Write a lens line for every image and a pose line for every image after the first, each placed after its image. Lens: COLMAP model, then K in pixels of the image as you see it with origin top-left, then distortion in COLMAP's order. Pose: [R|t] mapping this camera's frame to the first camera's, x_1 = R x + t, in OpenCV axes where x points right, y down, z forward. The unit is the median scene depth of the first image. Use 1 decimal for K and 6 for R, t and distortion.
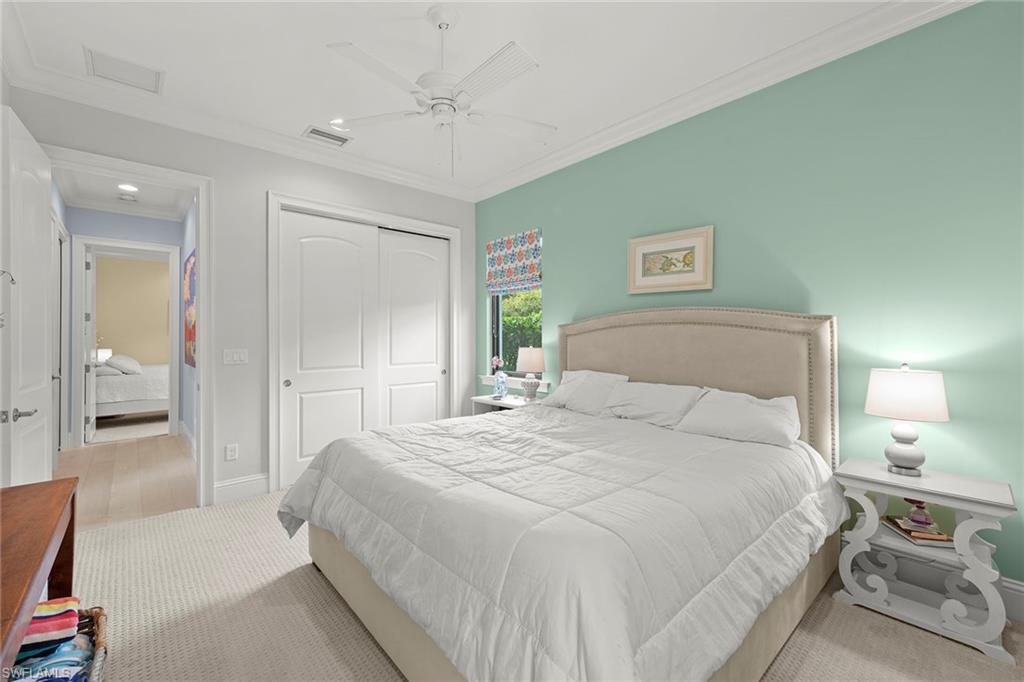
lens RADIAL K [[431.2, 0, 512.0], [0, 431.2, 338.2], [0, 0, 1]] dist [0.001268, 0.000033]
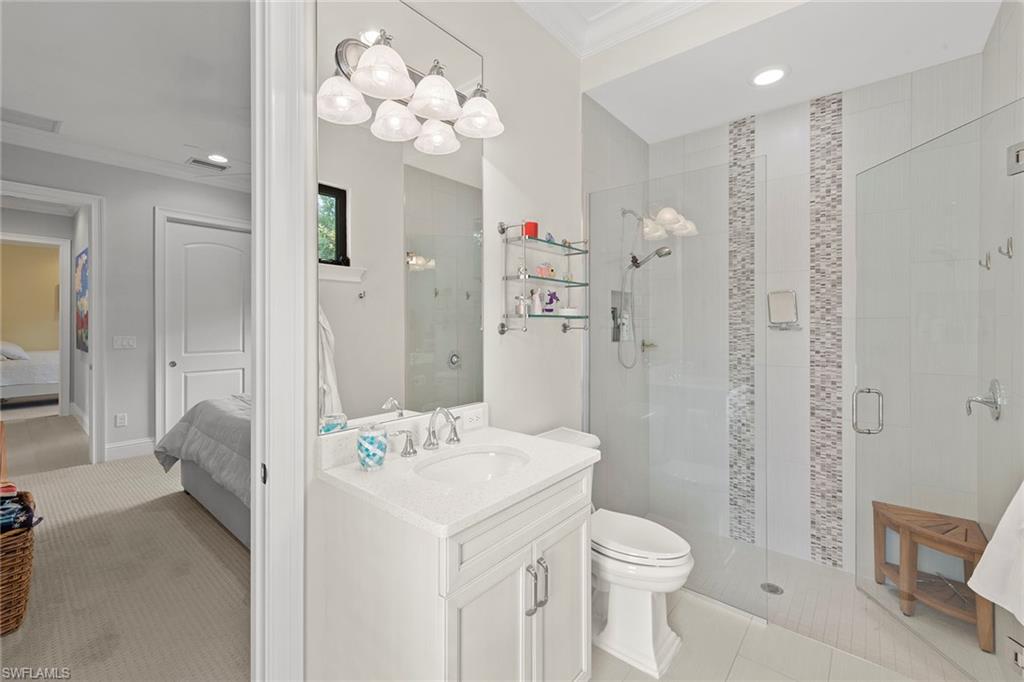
lens RADIAL K [[430.7, 0, 510.9], [0, 430.7, 329.3], [0, 0, 1]] dist [-0.001391, -0.000252]
pose [[0.989202, 0.005689, 0.146450, 0.247785], [-0.006993, 0.999940, 0.008393, -0.011400], [-0.146394, -0.009326, 0.989182, -0.345083]]
